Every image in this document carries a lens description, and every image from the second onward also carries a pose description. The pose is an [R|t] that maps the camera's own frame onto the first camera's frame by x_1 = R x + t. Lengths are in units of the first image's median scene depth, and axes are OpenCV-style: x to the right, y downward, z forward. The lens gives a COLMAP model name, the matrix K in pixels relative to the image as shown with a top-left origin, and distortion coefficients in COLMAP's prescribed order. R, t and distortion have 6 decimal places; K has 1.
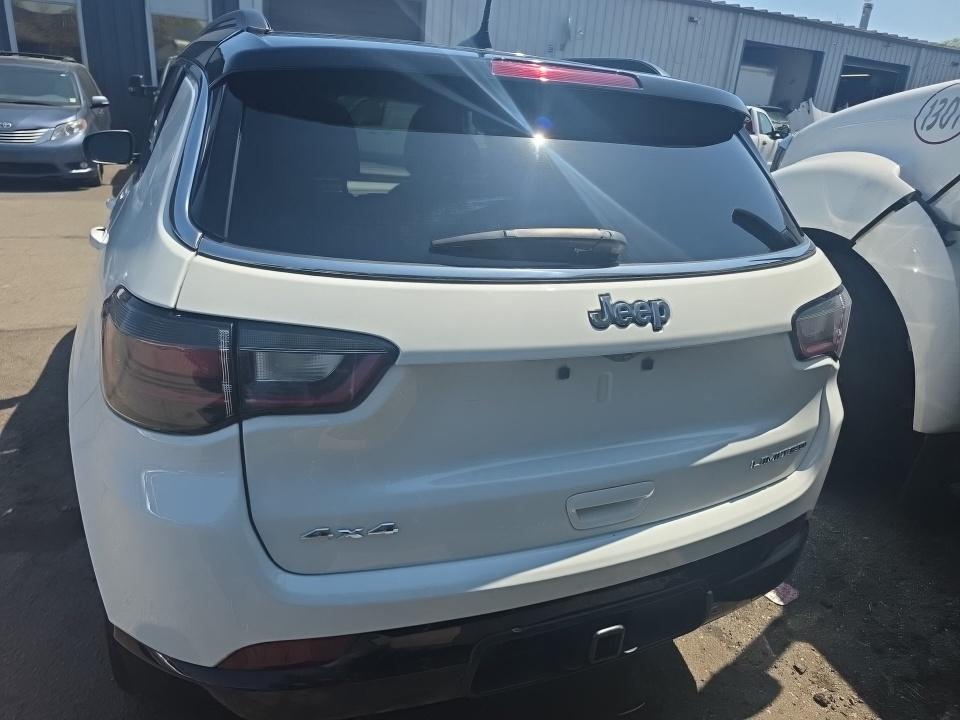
lens RADIAL K [[636.0, 0, 480.4], [0, 636.0, 368.2], [0, 0, 1]] dist [0.028805, -0.030302]
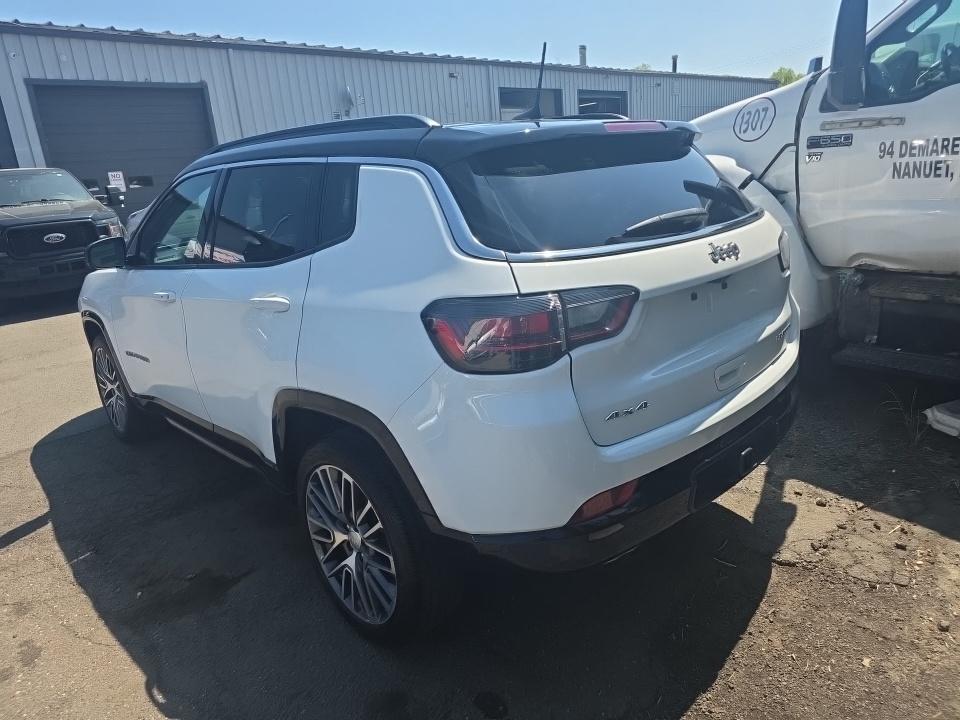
lens RADIAL K [[627.5, 0, 482.4], [0, 627.5, 362.6], [0, 0, 1]] dist [0.039207, -0.036639]
pose [[0.931540, -0.236344, 0.276359, -0.411832], [0.258151, 0.965064, -0.044835, 0.049308], [-0.256107, 0.113108, 0.960008, -0.193662]]
